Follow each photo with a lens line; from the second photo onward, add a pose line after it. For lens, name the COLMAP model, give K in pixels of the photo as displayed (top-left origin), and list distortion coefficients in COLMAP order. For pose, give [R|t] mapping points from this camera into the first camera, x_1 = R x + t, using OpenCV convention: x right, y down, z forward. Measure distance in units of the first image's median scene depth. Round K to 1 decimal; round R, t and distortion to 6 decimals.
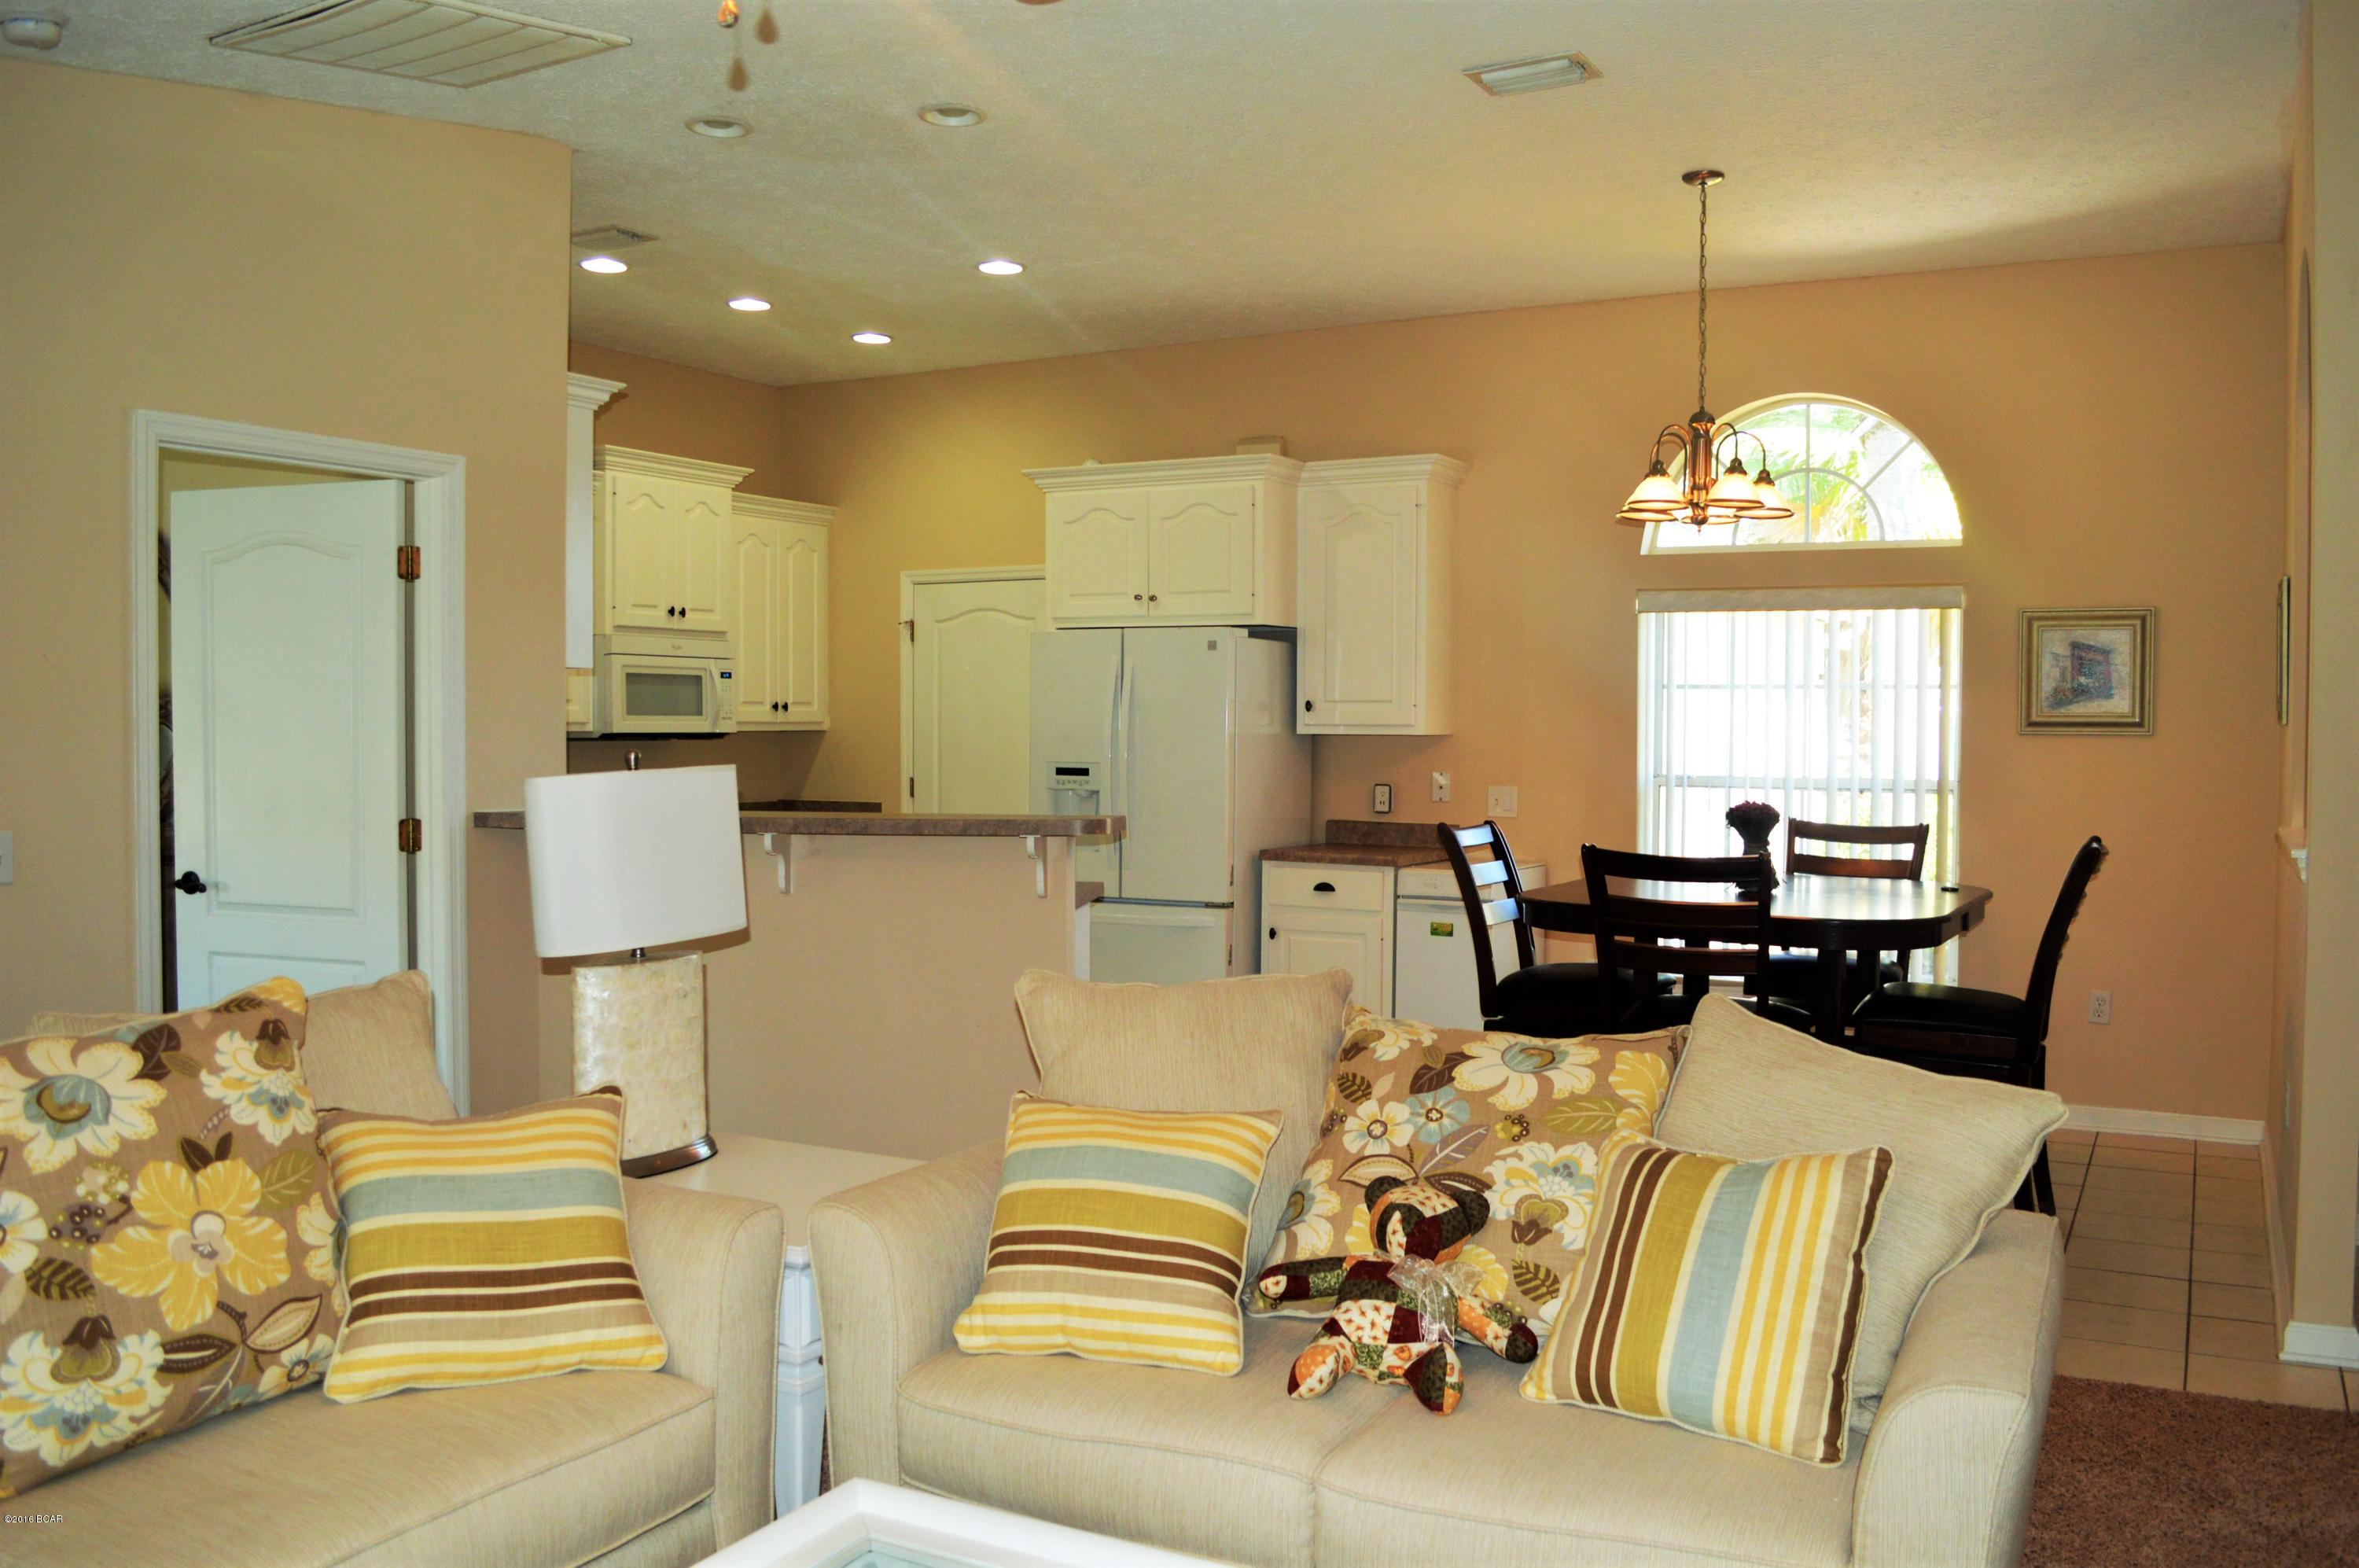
lens RADIAL K [[1907.0, 0, 1179.5], [0, 1907.0, 784.0], [0, 0, 1]] dist [-0.080919, -0.003030]
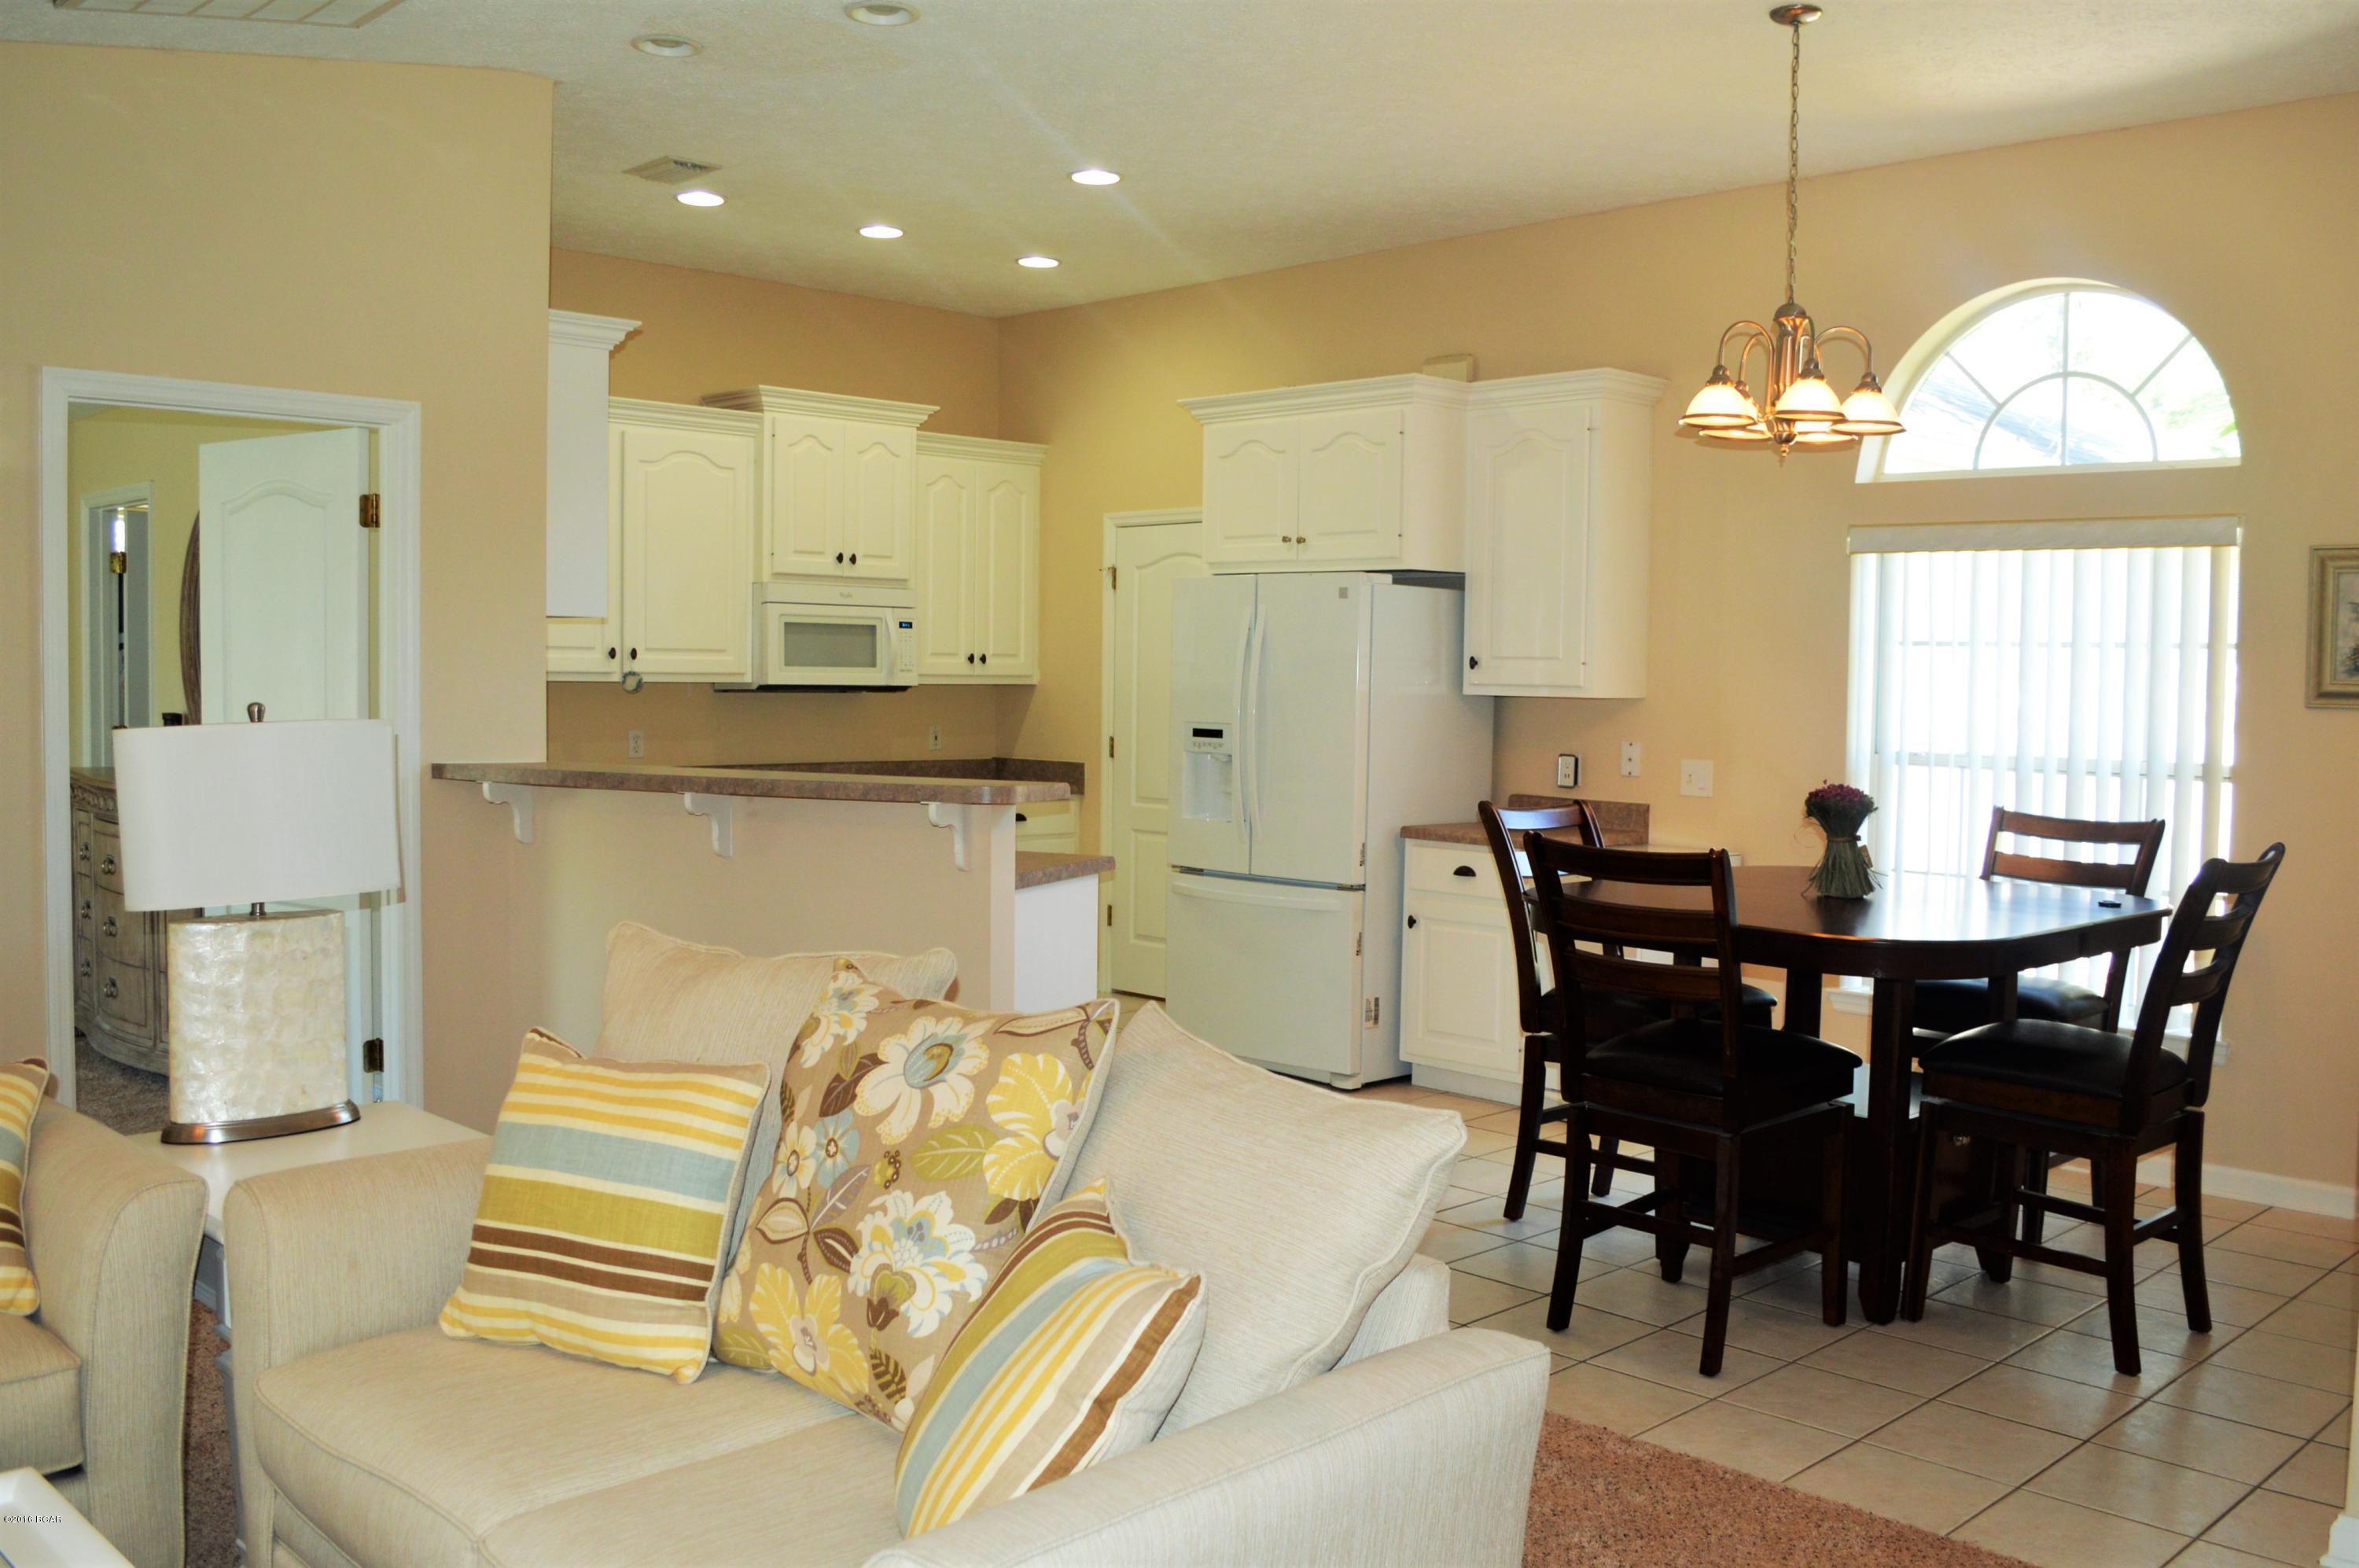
lens RADIAL K [[2027.0, 0, 1179.5], [0, 2027.0, 784.0], [0, 0, 1]] dist [-0.087453, 0.007931]
pose [[0.958981, 0.024923, -0.282372, 0.202045], [-0.019029, 0.999540, 0.023597, -0.004810], [0.282830, -0.017255, 0.959015, 0.074634]]
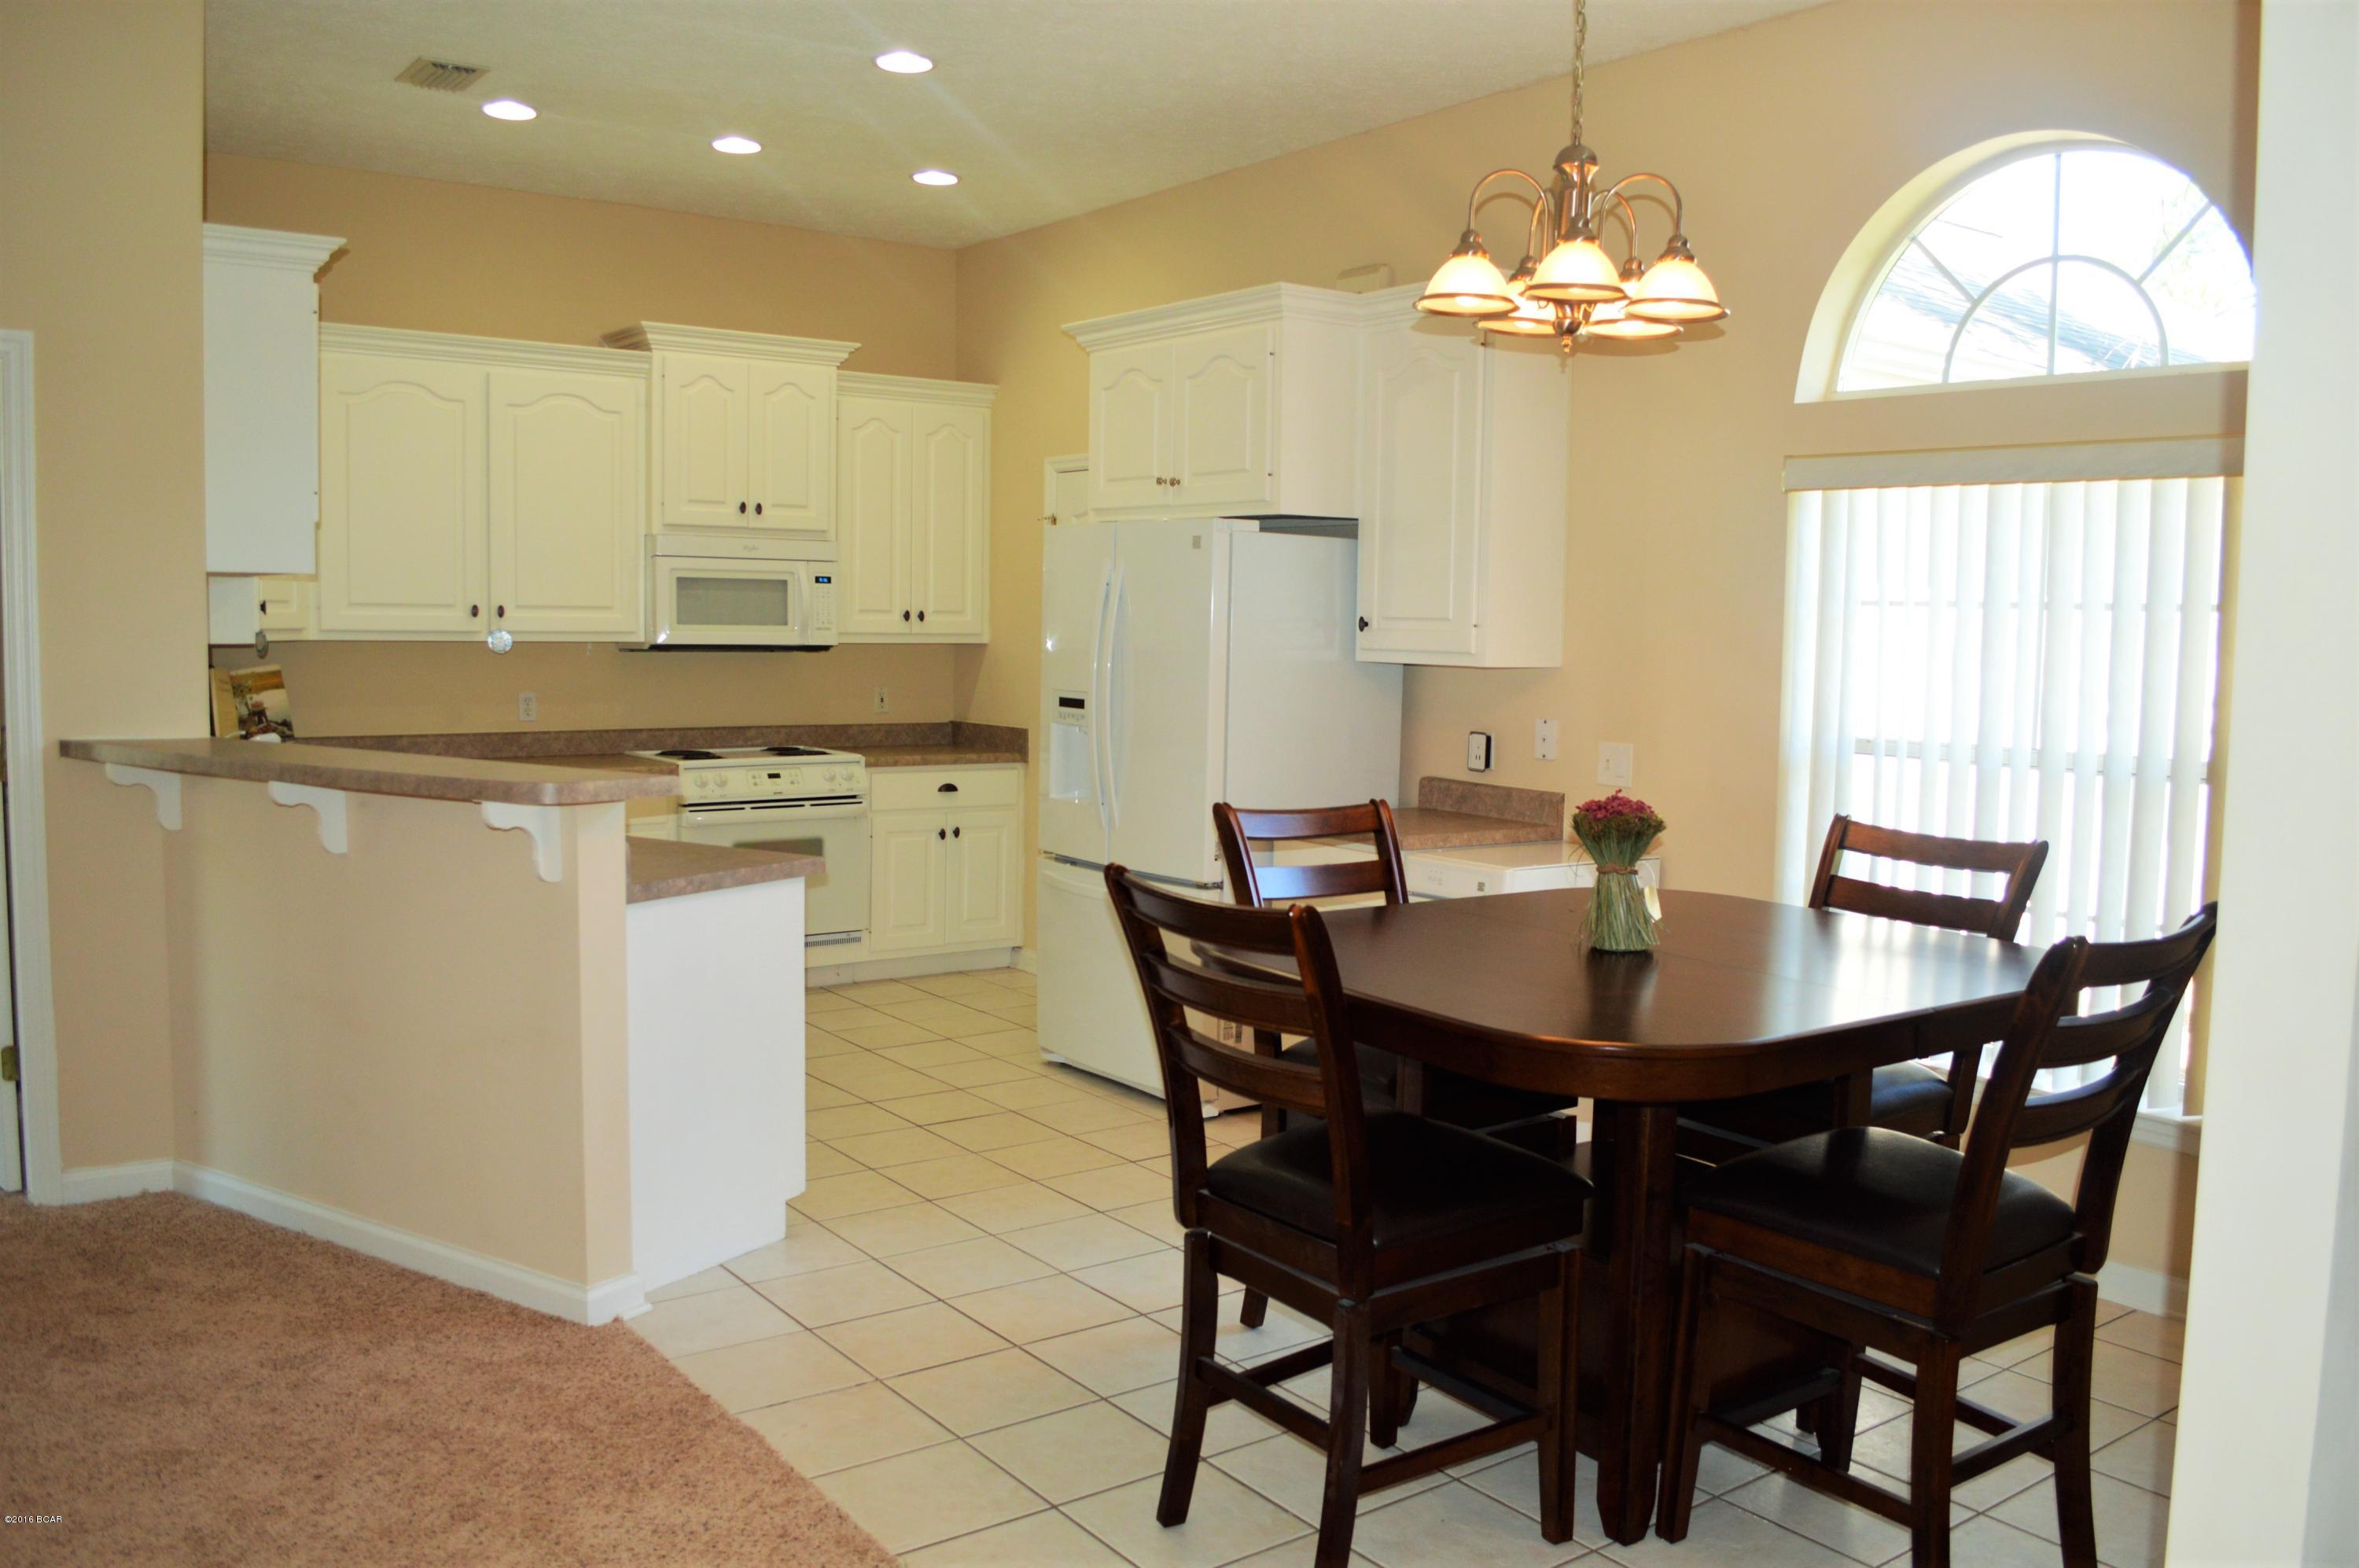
lens RADIAL K [[1887.5, 0, 1179.5], [0, 1887.5, 784.0], [0, 0, 1]] dist [-0.081775, 0.000543]
pose [[0.912867, 0.046954, -0.405549, 0.304425], [-0.026219, 0.998056, 0.056536, -0.018309], [0.407415, -0.040977, 0.912323, 0.298051]]
